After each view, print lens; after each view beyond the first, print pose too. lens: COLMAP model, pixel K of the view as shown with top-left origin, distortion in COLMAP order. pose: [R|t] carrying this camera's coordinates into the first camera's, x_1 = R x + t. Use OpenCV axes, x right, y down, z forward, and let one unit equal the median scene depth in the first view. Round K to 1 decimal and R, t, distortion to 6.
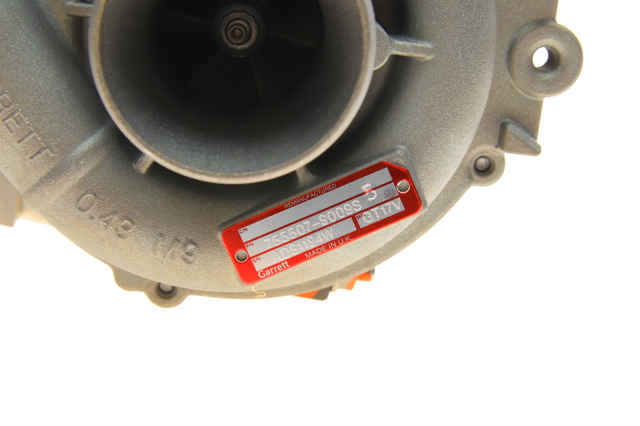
lens RADIAL K [[1170.5, 0, 320.0], [0, 1170.5, 213.0], [0, 0, 1]] dist [-0.162497, -0.006266]
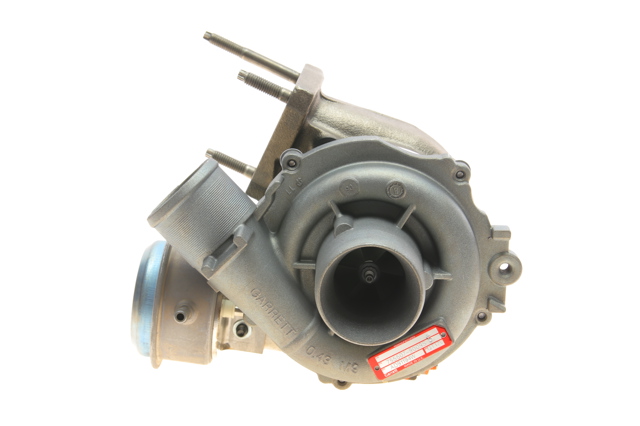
lens RADIAL K [[1170.5, 0, 320.0], [0, 1170.5, 213.0], [0, 0, 1]] dist [-0.162497, -0.006266]
pose [[0.994022, -0.072707, -0.081446, 0.033314], [0.070222, 0.996986, -0.032975, -0.207011], [0.083598, 0.027058, 0.996132, -1.370443]]
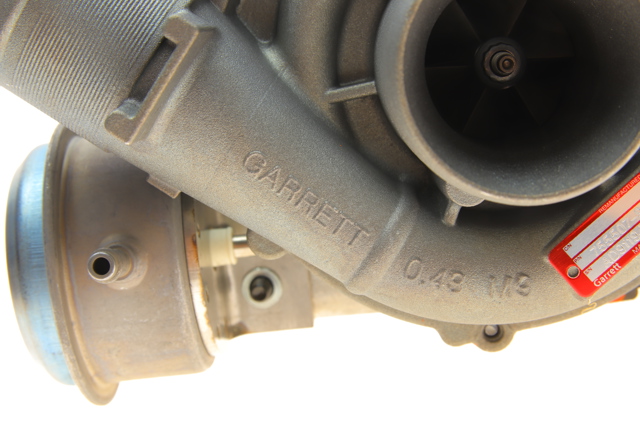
lens RADIAL K [[1170.5, 0, 320.0], [0, 1170.5, 213.0], [0, 0, 1]] dist [-0.162497, -0.006266]
pose [[0.942777, -0.316237, -0.105667, -0.151874], [0.309217, 0.947812, -0.077705, -0.001396], [0.124726, 0.040585, 0.991361, -0.027168]]
